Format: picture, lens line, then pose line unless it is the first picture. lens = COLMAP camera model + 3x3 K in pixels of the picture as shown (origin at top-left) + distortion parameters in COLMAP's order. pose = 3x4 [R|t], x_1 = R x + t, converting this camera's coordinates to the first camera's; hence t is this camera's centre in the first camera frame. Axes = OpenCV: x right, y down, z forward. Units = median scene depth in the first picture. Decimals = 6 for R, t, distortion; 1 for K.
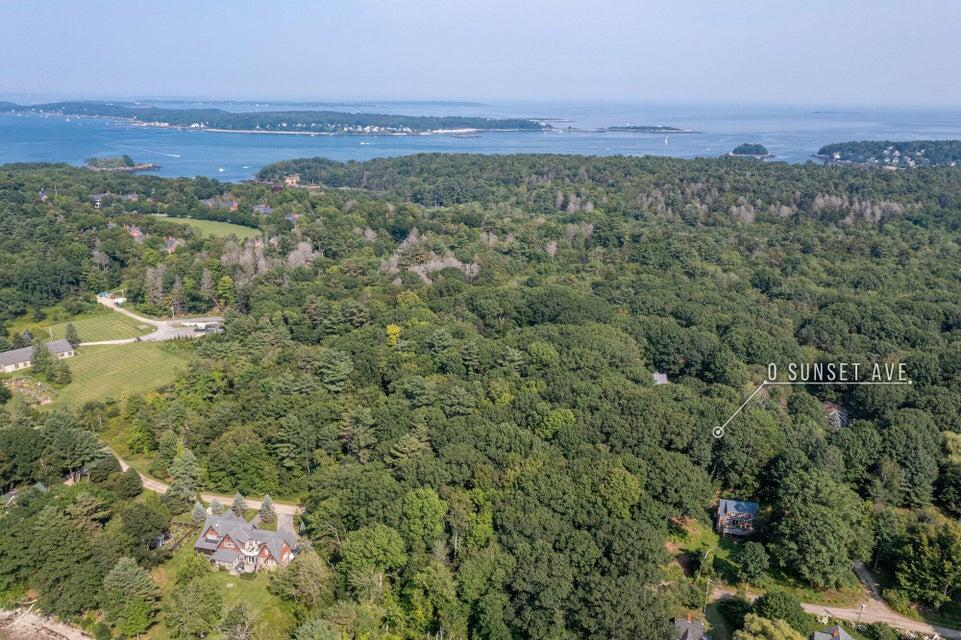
lens RADIAL K [[762.9, 0, 480.5], [0, 762.9, 320.0], [0, 0, 1]] dist [-0.012530, 0.008140]
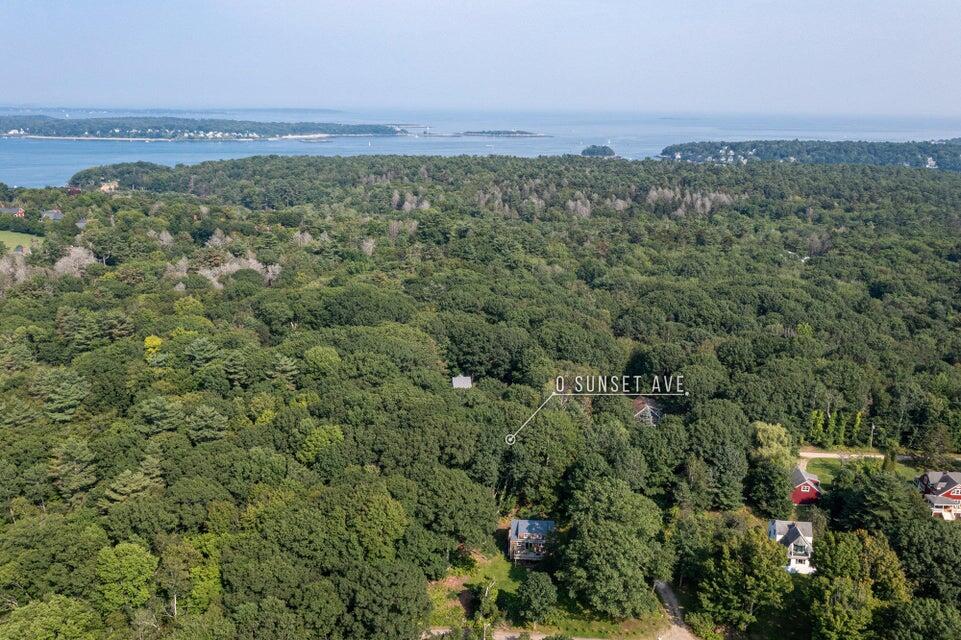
lens RADIAL K [[773.5, 0, 480.5], [0, 773.5, 320.0], [0, 0, 1]] dist [-0.012236, 0.009637]
pose [[0.984266, -0.044445, 0.171013, 0.100718], [0.046424, 0.998893, -0.007585, 0.012285], [-0.170487, 0.015405, 0.985240, 0.106786]]
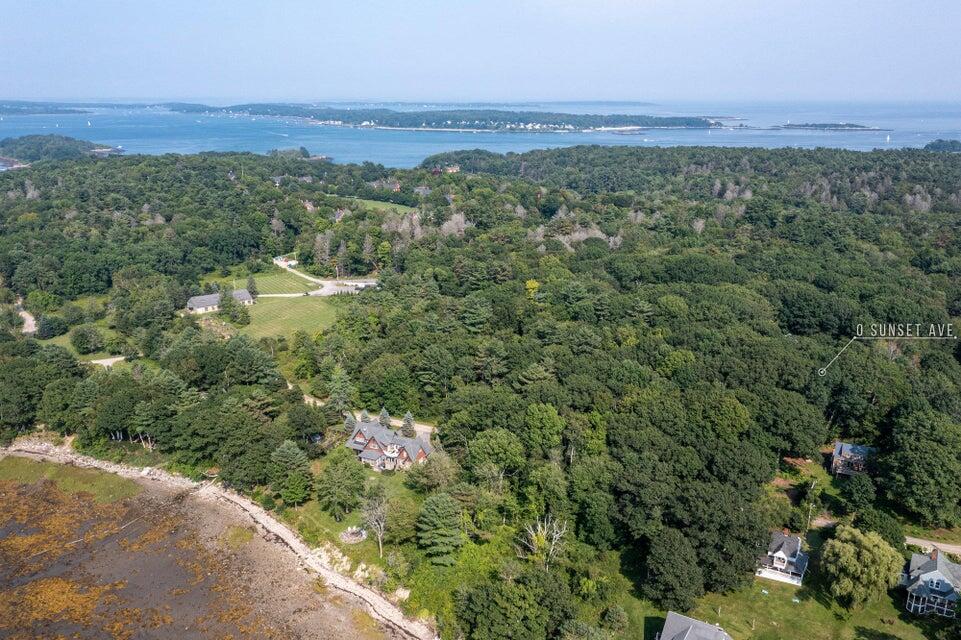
lens RADIAL K [[773.5, 0, 480.5], [0, 773.5, 320.0], [0, 0, 1]] dist [-0.012236, 0.009637]
pose [[0.978898, 0.049132, -0.198357, 0.032745], [-0.049710, 0.998762, 0.002068, 0.066596], [0.198213, 0.007836, 0.980128, -0.073916]]
